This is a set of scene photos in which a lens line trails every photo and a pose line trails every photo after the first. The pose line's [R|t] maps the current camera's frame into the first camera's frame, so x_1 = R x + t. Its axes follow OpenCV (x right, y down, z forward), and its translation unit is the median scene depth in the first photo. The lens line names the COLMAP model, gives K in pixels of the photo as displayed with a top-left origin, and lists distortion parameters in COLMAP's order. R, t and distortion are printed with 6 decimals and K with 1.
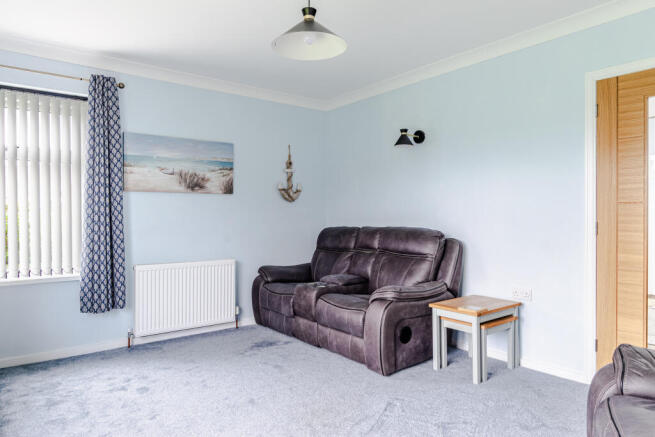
lens RADIAL K [[431.0, 0, 327.2], [0, 431.0, 218.9], [0, 0, 1]] dist [0.008210, 0.000097]
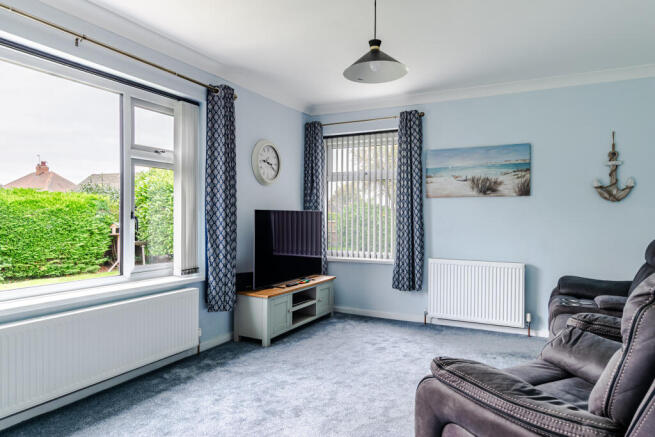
lens RADIAL K [[431.0, 0, 326.9], [0, 431.0, 218.9], [0, 0, 1]] dist [0.008210, 0.000097]
pose [[0.418334, 0.008418, -0.908254, 0.491400], [-0.011221, 0.999929, 0.004099, -0.005267], [0.908224, 0.008477, 0.418399, 0.202042]]
